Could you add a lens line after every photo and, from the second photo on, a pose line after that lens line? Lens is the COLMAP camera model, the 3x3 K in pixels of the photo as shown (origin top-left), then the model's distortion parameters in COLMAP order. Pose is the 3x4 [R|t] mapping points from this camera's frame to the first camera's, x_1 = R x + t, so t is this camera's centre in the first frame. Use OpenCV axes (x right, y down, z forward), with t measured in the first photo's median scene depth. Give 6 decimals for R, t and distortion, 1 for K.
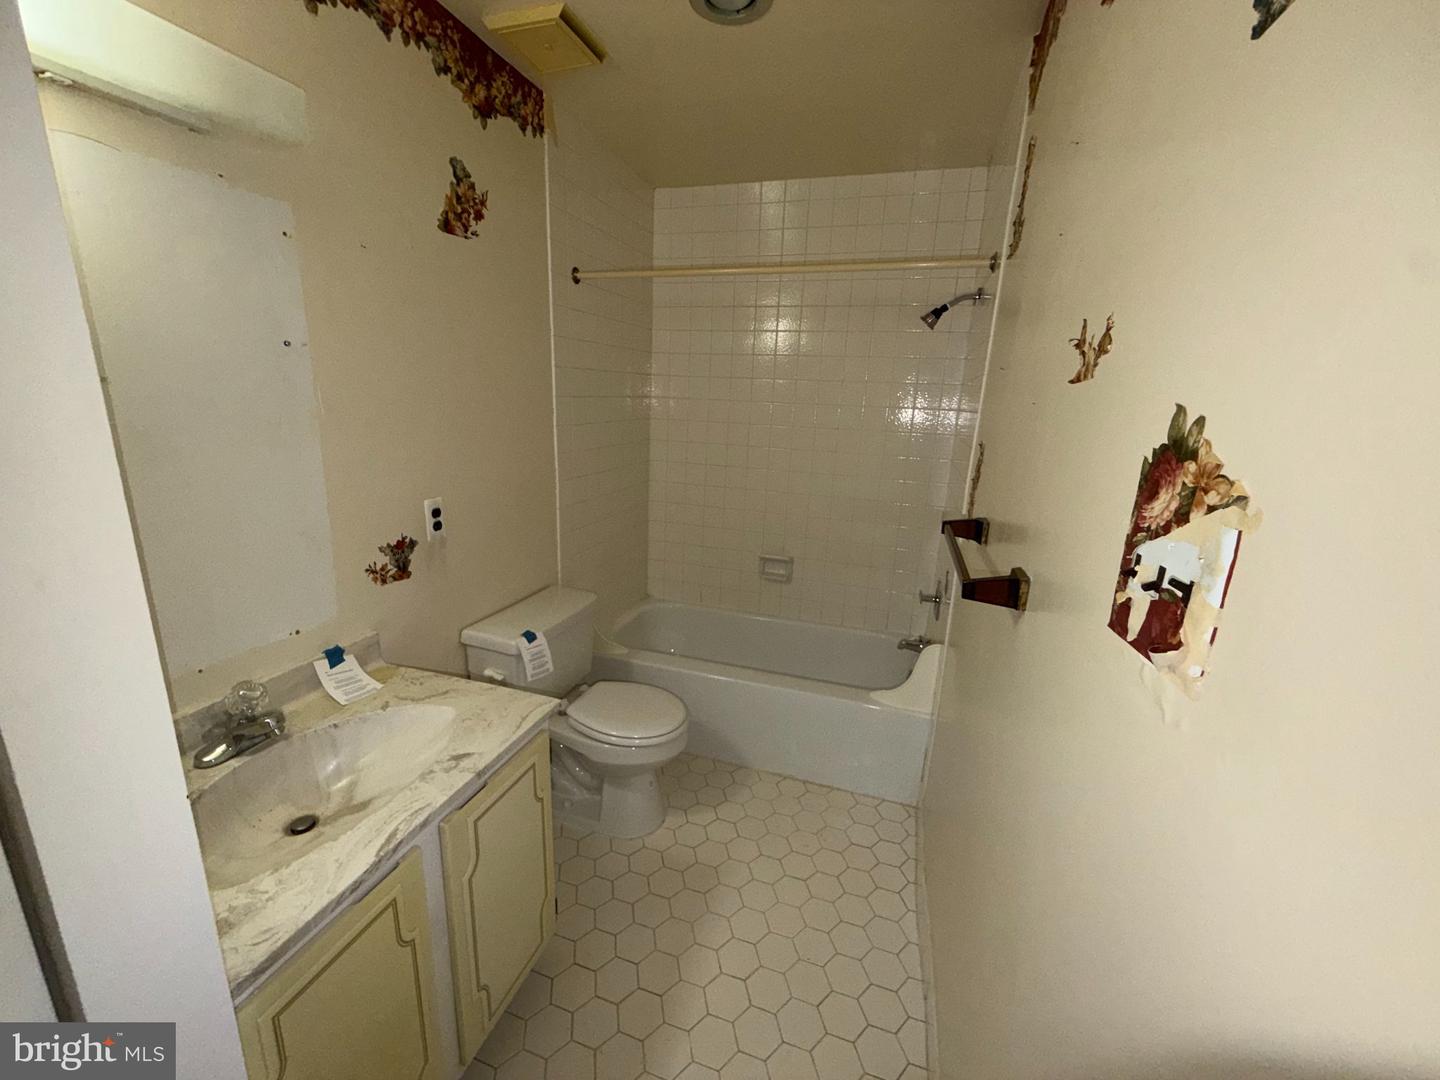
lens RADIAL K [[577.1, 0, 720.0], [0, 577.1, 540.0], [0, 0, 1]] dist [0.000420, 0.000343]
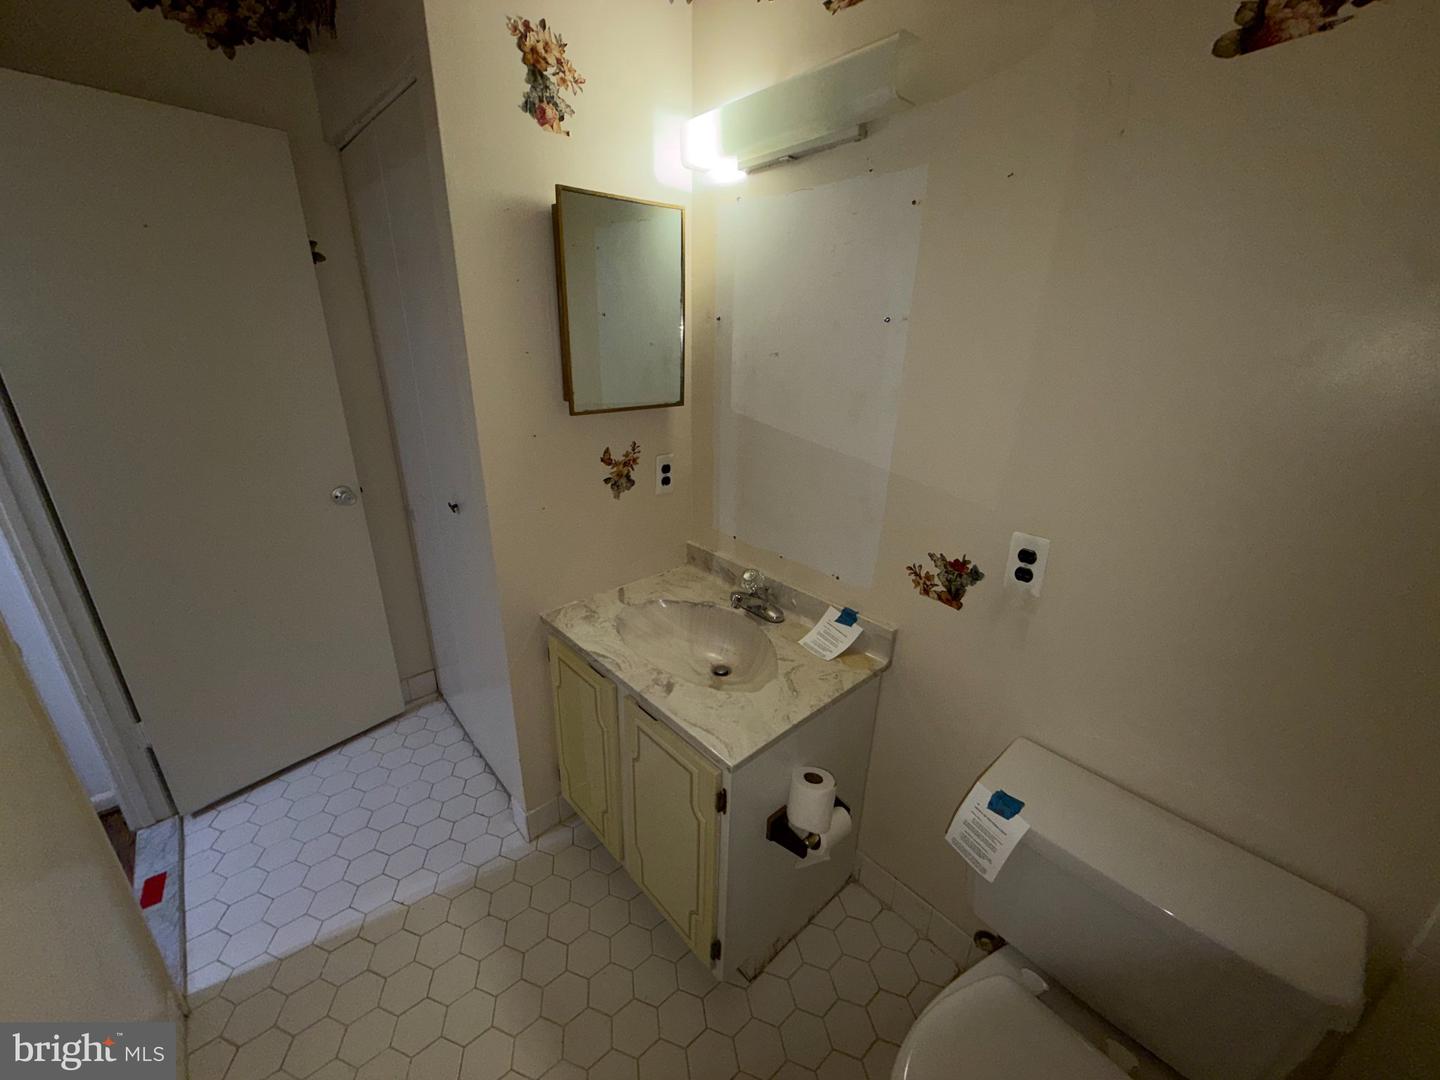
lens RADIAL K [[565.3, 0, 718.8], [0, 565.3, 542.3], [0, 0, 1]] dist [-0.009111, 0.000211]
pose [[-0.512042, 0.253442, -0.820719, 0.252448], [-0.247158, 0.871598, 0.423354, -0.272867], [0.822634, 0.419623, -0.383654, 1.029349]]
